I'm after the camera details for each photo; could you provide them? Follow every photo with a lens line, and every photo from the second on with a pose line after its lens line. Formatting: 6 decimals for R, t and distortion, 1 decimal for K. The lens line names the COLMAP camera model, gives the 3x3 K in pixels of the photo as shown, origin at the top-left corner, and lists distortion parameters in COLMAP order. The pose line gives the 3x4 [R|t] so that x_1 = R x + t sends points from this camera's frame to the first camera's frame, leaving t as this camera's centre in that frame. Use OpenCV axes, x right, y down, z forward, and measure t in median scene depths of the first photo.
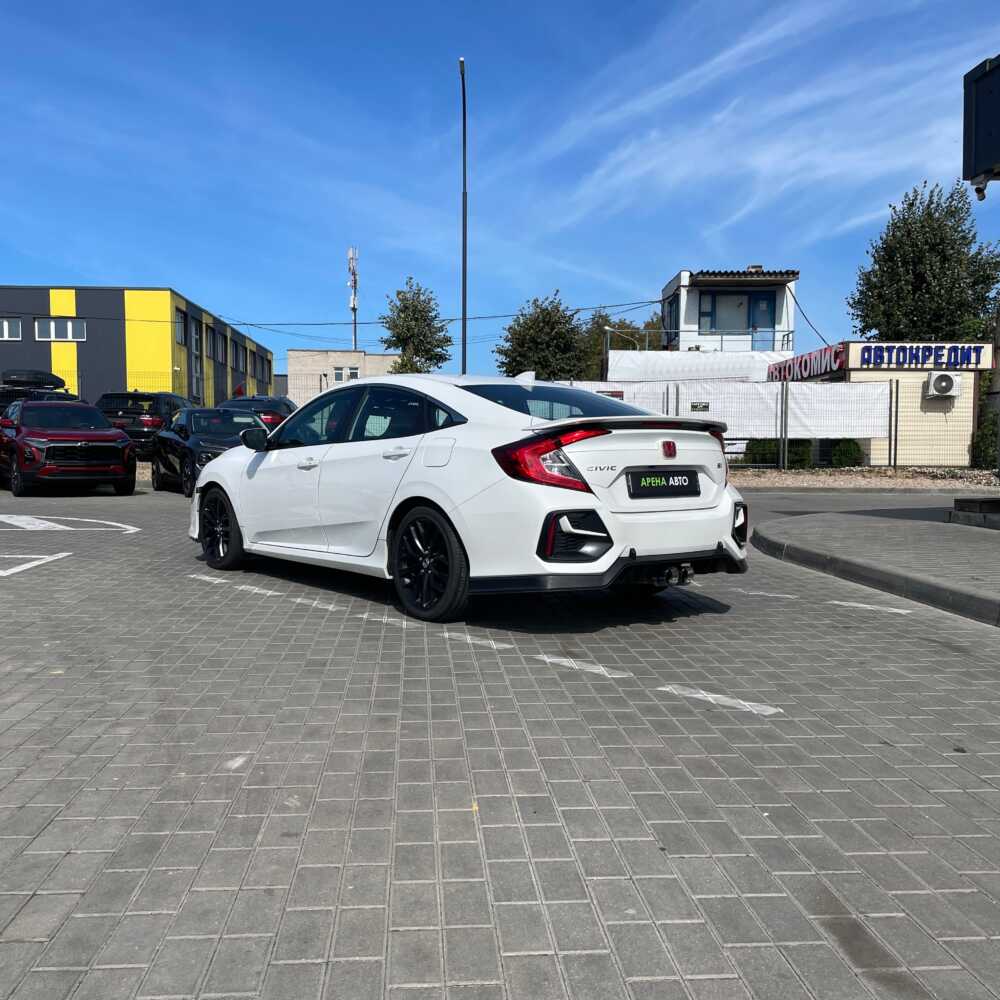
lens RADIAL K [[1012.6, 0, 500.0], [0, 1012.6, 500.0], [0, 0, 1]] dist [0.088576, -0.123826]
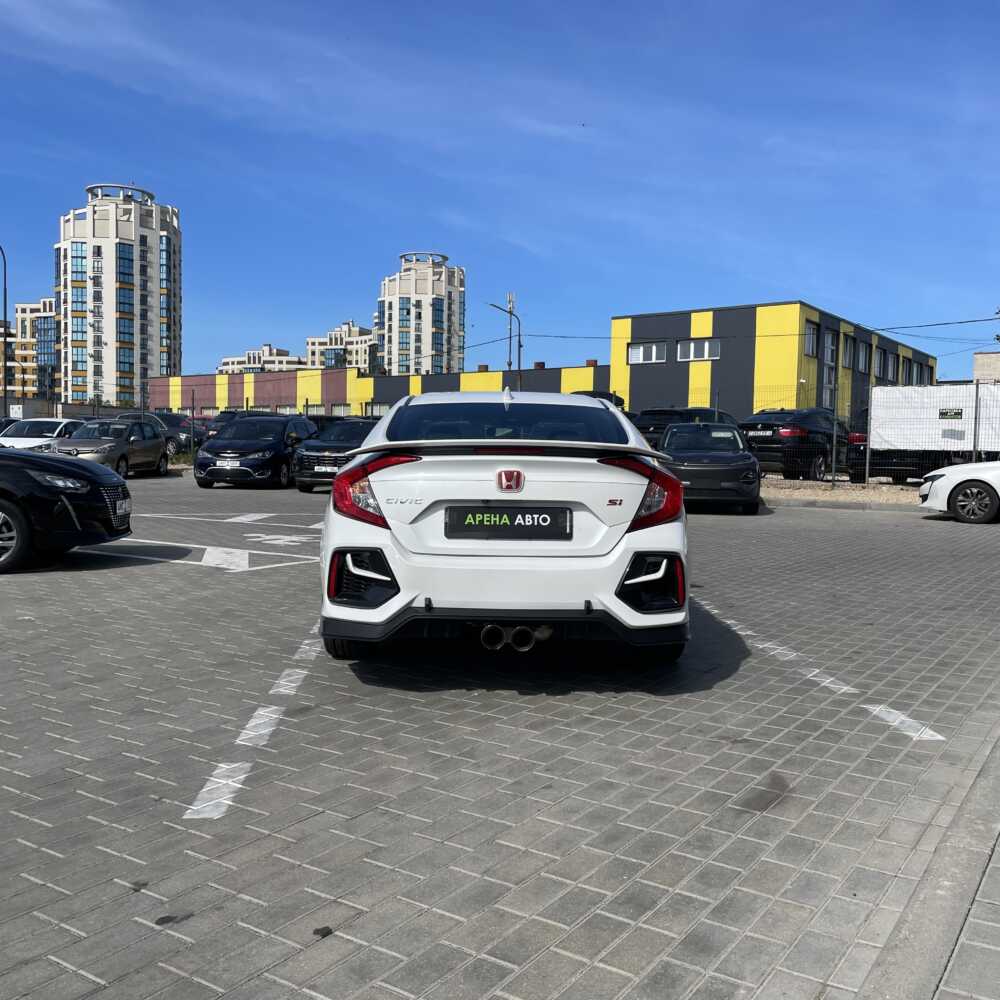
lens RADIAL K [[1012.6, 0, 500.0], [0, 1012.6, 500.0], [0, 0, 1]] dist [0.088576, -0.123826]
pose [[0.777301, 0.033786, -0.628221, 0.197001], [-0.040607, 0.999169, 0.003492, -0.010811], [0.627817, 0.022796, 0.778027, 0.108410]]
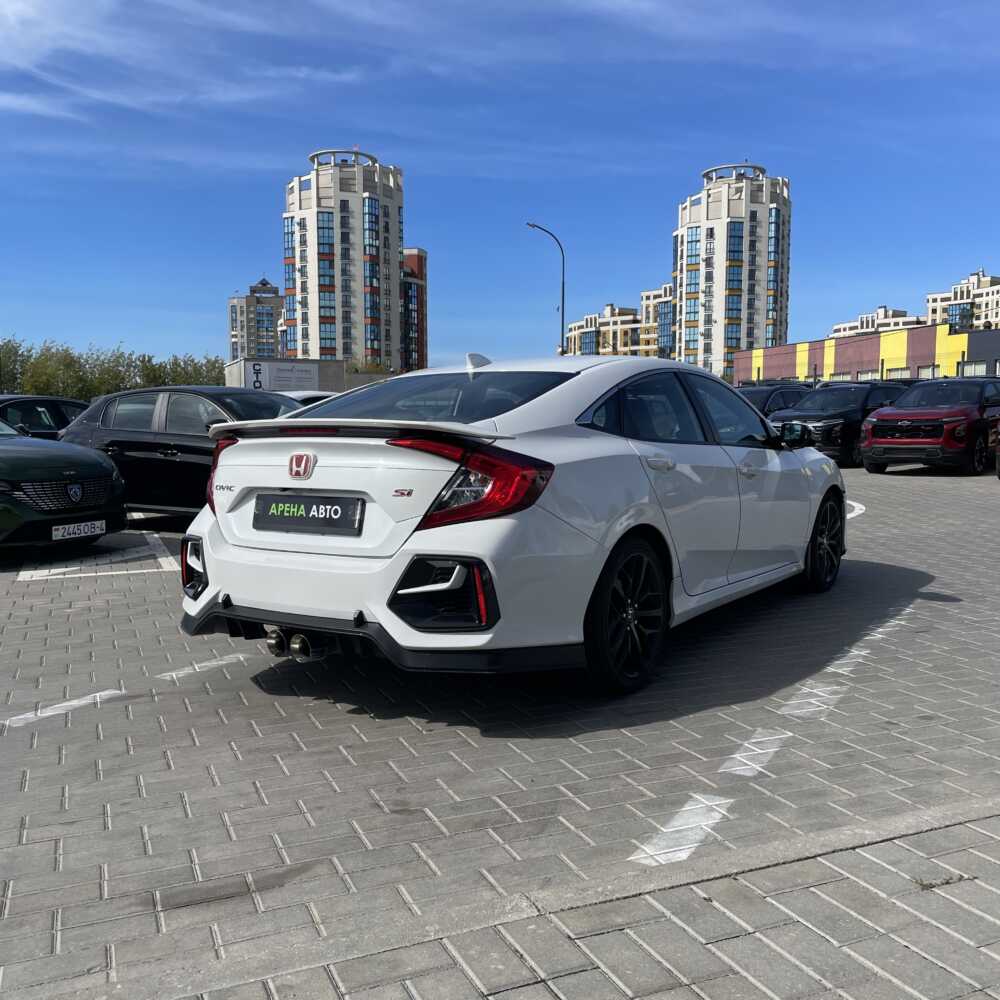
lens RADIAL K [[1012.6, 0, 500.0], [0, 1012.6, 500.0], [0, 0, 1]] dist [0.088576, -0.123826]
pose [[0.283013, 0.061900, -0.957116, 0.259925], [-0.032359, 0.997963, 0.054973, -0.020445], [0.958570, 0.015413, 0.284440, 0.275064]]
